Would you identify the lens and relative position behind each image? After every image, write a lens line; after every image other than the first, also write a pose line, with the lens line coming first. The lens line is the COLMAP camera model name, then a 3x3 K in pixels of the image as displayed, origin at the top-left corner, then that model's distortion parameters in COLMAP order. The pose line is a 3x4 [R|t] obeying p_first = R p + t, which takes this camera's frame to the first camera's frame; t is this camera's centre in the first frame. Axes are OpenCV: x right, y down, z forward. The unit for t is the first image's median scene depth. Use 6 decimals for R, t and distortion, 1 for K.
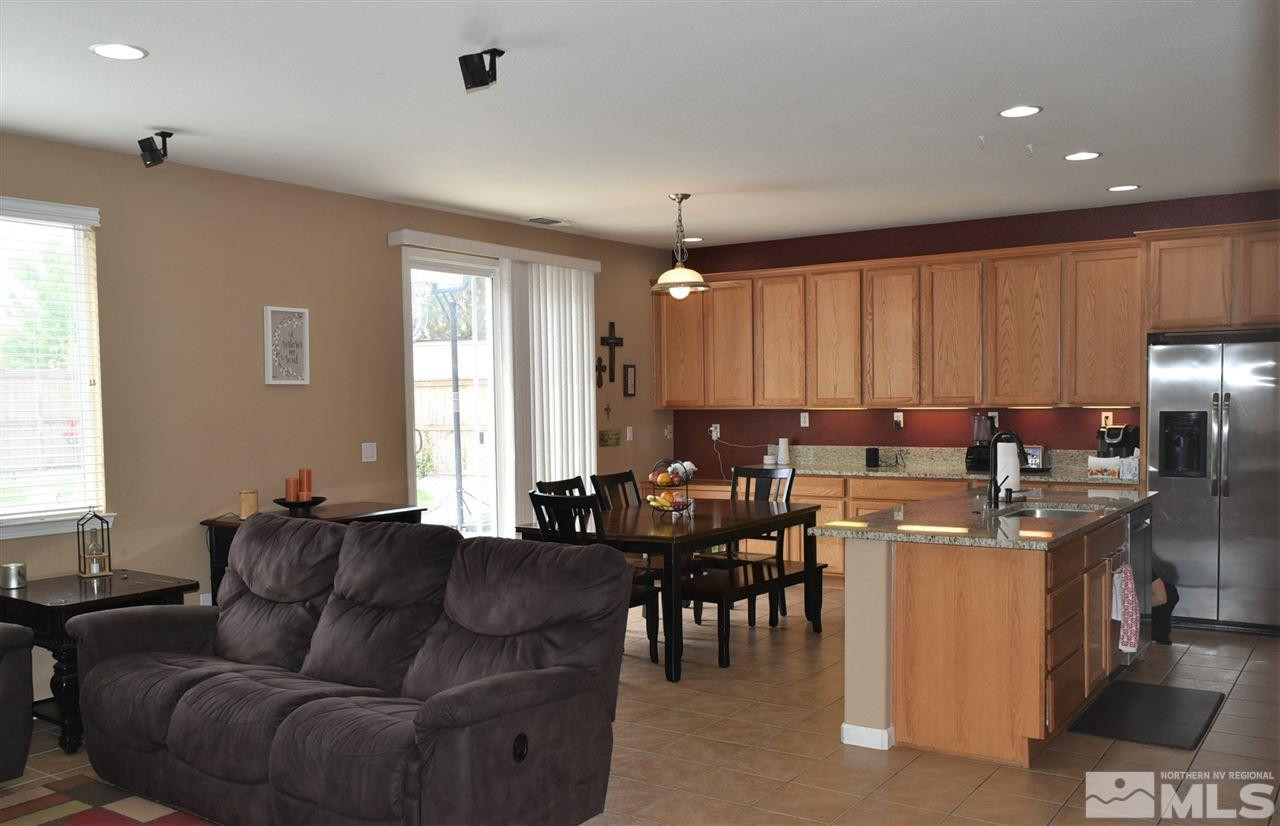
lens RADIAL K [[1138.3, 0, 611.7], [0, 1138.3, 445.3], [0, 0, 1]] dist [0.008142, 0.005093]
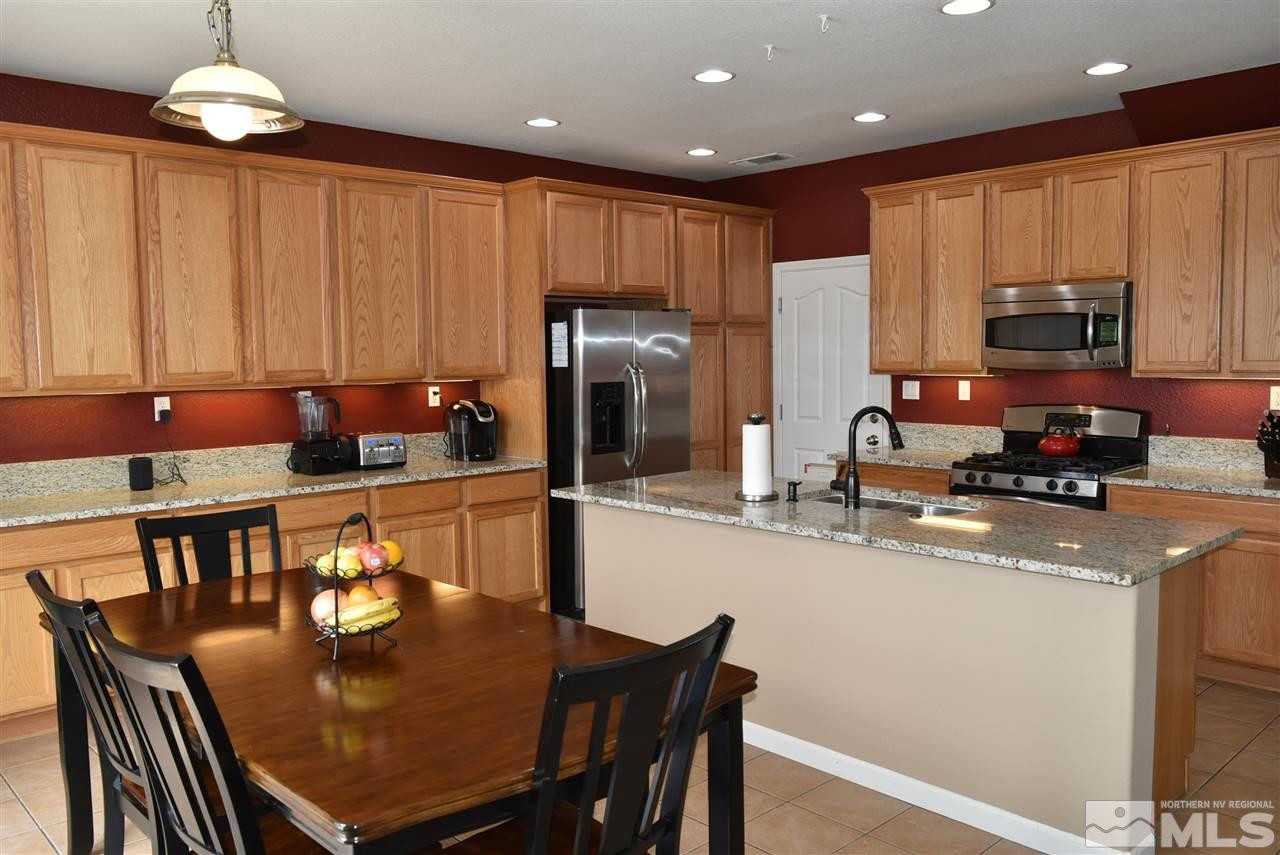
lens RADIAL K [[996.8, 0, 648.3], [0, 996.8, 425.0], [0, 0, 1]] dist [0.007431, -0.001728]
pose [[0.212206, -0.064459, 0.975097, -0.233537], [0.052549, 0.997131, 0.054479, -0.030750], [-0.975811, 0.039679, 0.214984, 0.651902]]
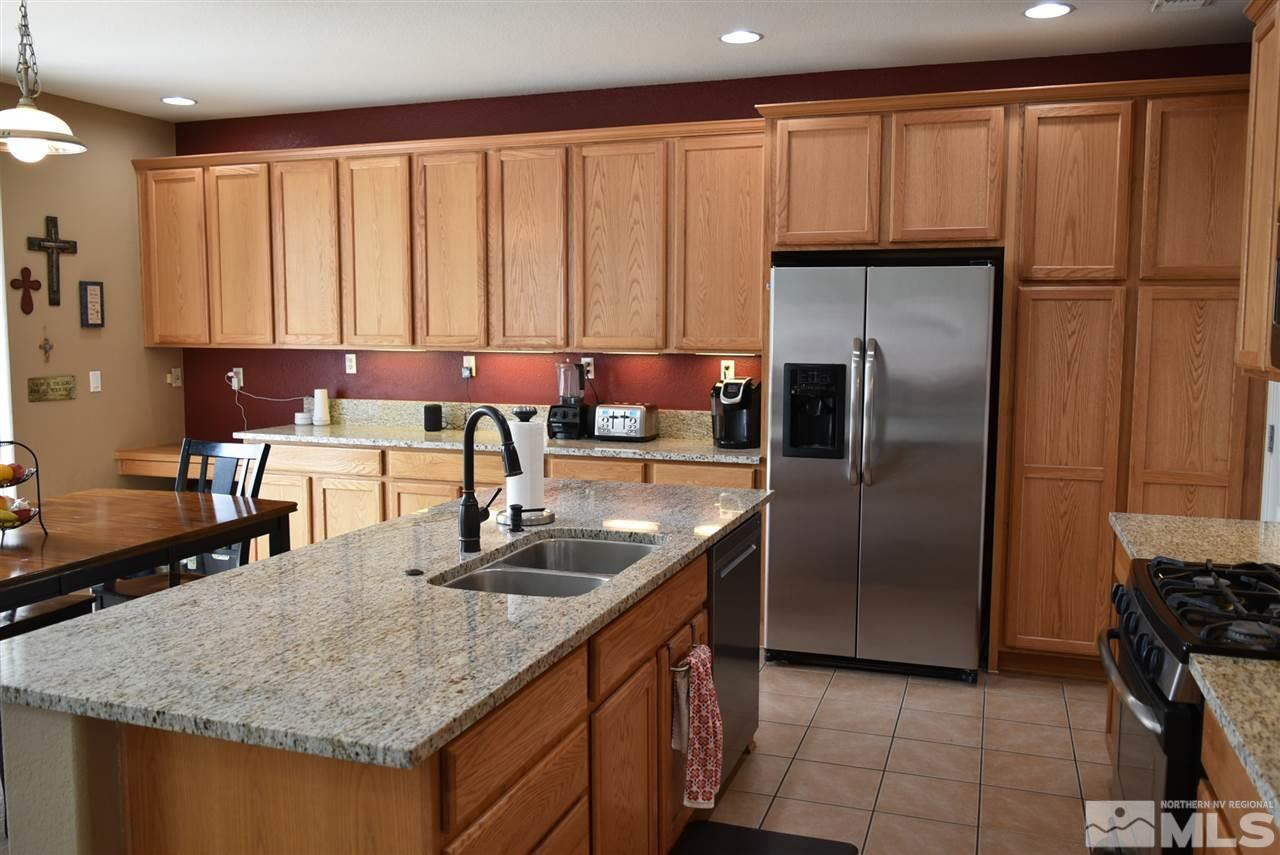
lens RADIAL K [[1028.0, 0, 644.1], [0, 1028.0, 423.7], [0, 0, 1]] dist [-0.002001, 0.002757]
pose [[0.963137, -0.007172, 0.268914, 0.189752], [-0.005948, 0.998832, 0.047944, -0.018535], [-0.268944, -0.047776, 0.961970, 0.345563]]
